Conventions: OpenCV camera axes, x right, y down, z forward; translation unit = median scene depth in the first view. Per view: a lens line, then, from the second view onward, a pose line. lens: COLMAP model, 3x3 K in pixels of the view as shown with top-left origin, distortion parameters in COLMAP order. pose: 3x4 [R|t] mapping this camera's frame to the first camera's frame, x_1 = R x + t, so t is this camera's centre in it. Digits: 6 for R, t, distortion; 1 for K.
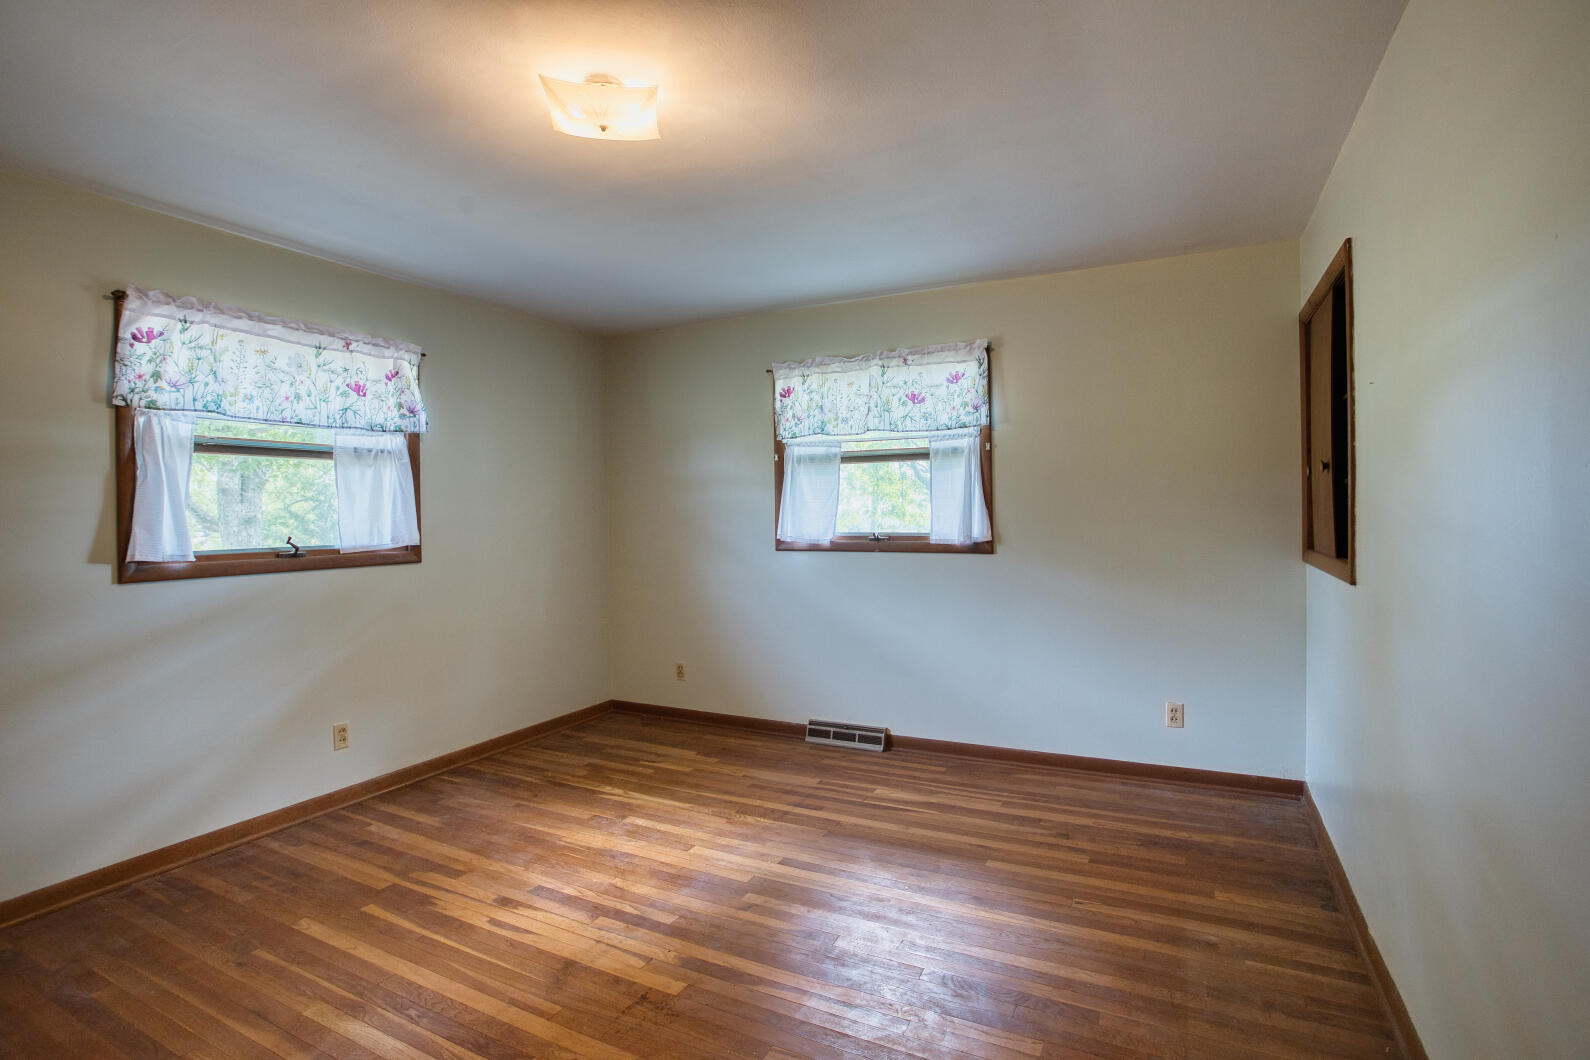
lens RADIAL K [[770.7, 0, 792.2], [0, 770.7, 527.2], [0, 0, 1]] dist [-0.065337, 0.023649]
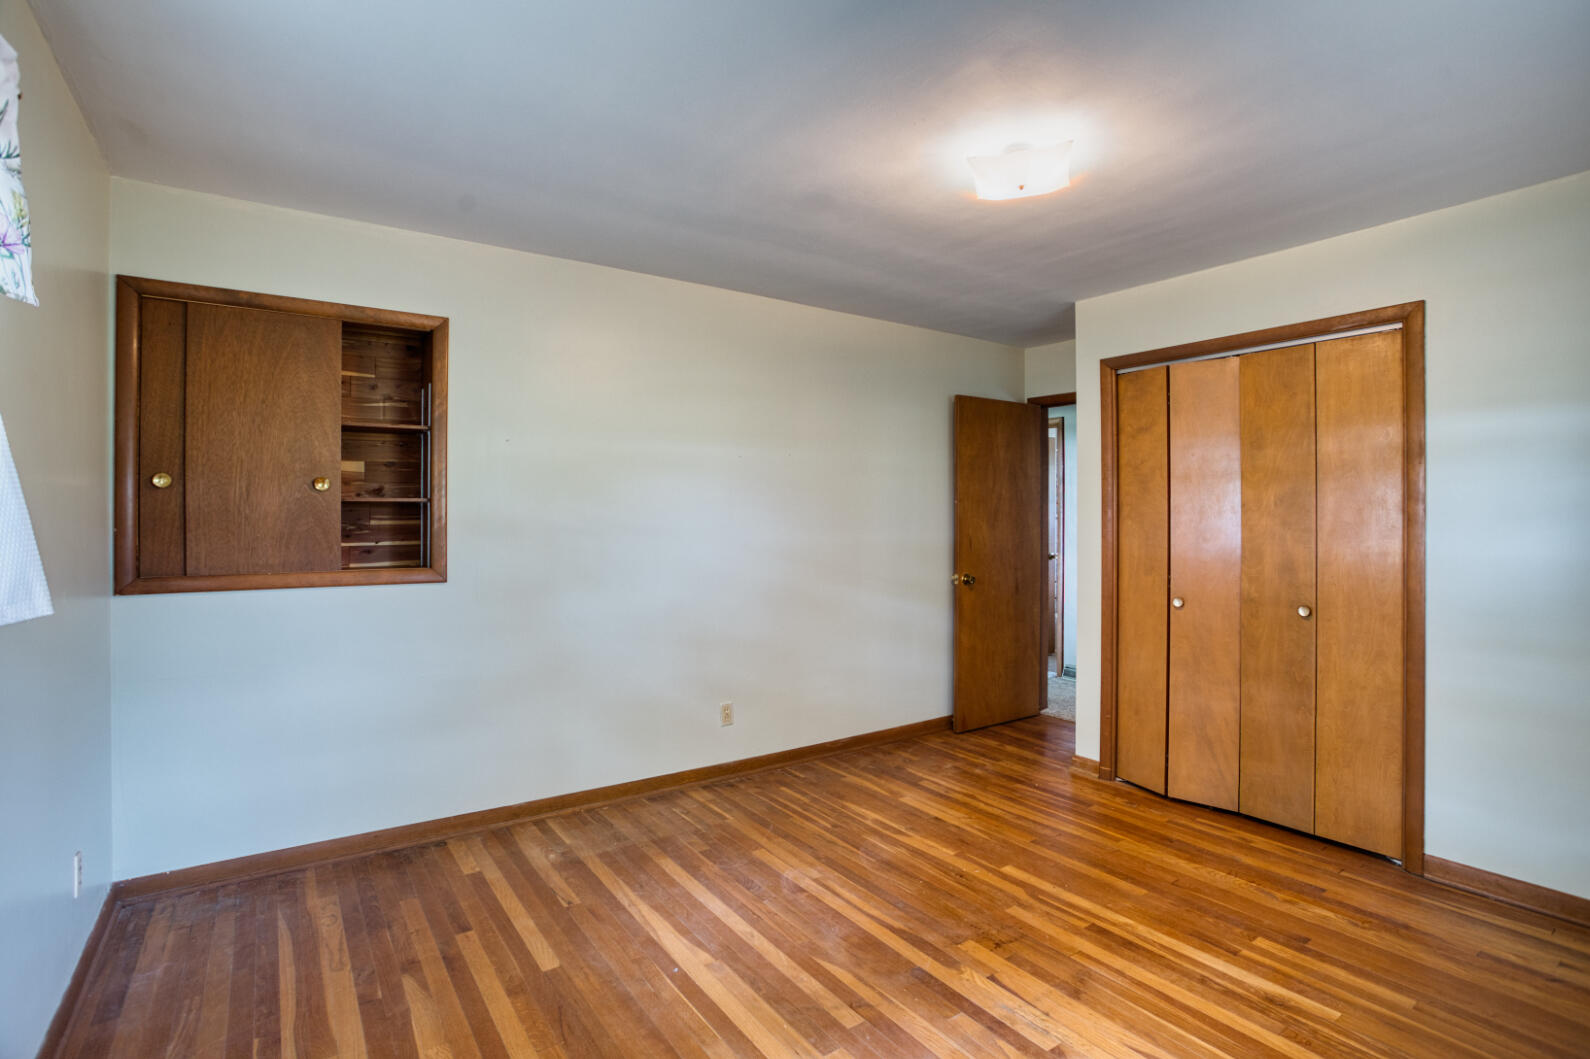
lens RADIAL K [[770.7, 0, 792.9], [0, 770.7, 523.0], [0, 0, 1]] dist [-0.065337, 0.023649]
pose [[-0.881556, 0.013146, 0.471896, -0.415722], [0.030259, 0.999130, 0.028695, -0.045188], [-0.471108, 0.039576, -0.881187, 1.881209]]
